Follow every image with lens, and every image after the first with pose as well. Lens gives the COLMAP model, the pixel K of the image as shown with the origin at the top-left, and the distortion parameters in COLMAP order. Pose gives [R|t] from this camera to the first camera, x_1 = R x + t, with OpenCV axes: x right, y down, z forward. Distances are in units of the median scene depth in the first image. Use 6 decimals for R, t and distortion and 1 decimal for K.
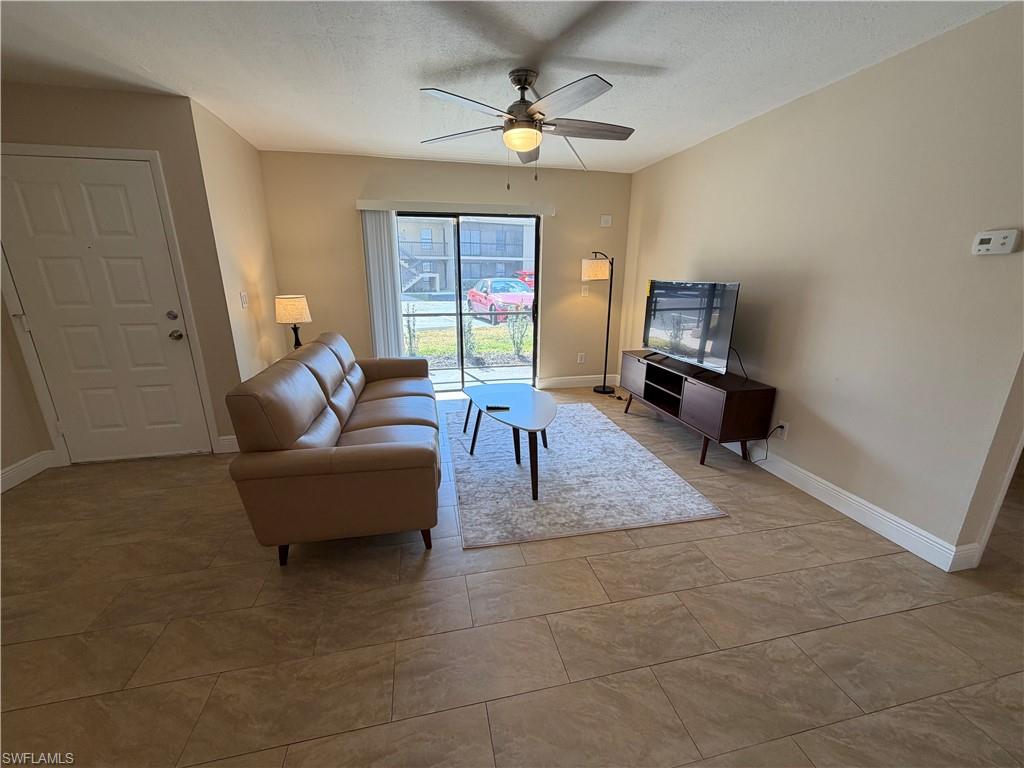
lens RADIAL K [[407.5, 0, 510.3], [0, 407.5, 386.0], [0, 0, 1]] dist [0.000271, -0.000034]
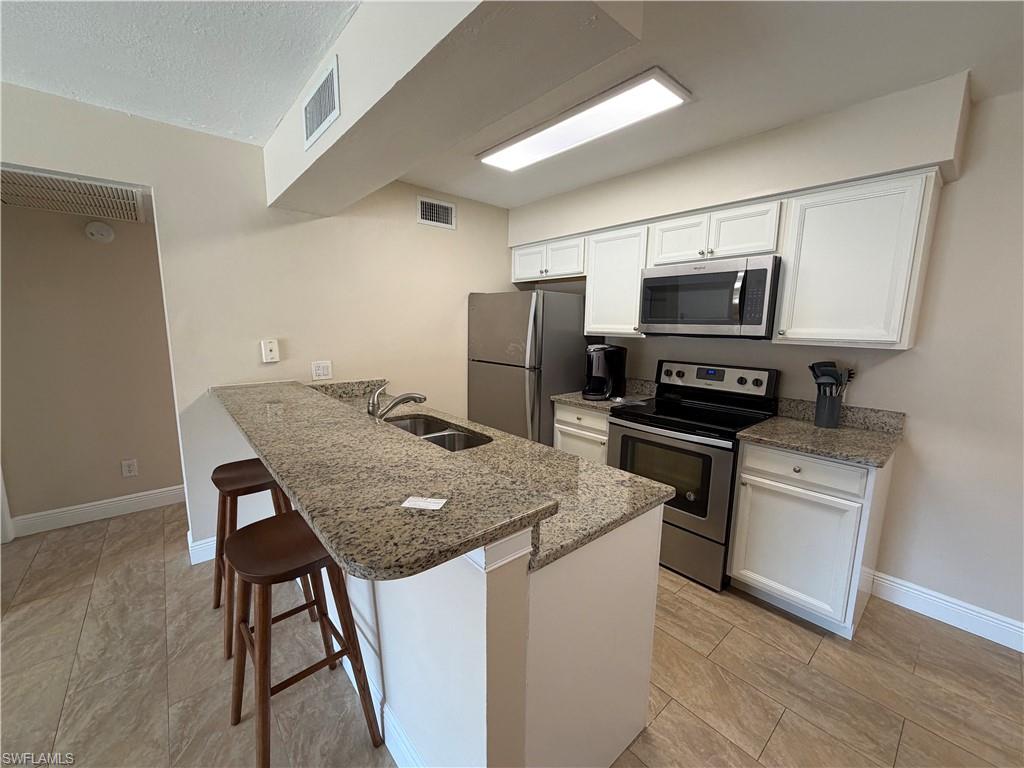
lens RADIAL K [[407.5, 0, 509.7], [0, 407.5, 385.2], [0, 0, 1]] dist [0.000271, -0.000034]
pose [[-0.469078, -0.145377, 0.871109, -0.193742], [0.225547, 0.933930, 0.277315, -0.041637], [-0.853870, 0.326559, -0.405297, 0.063351]]
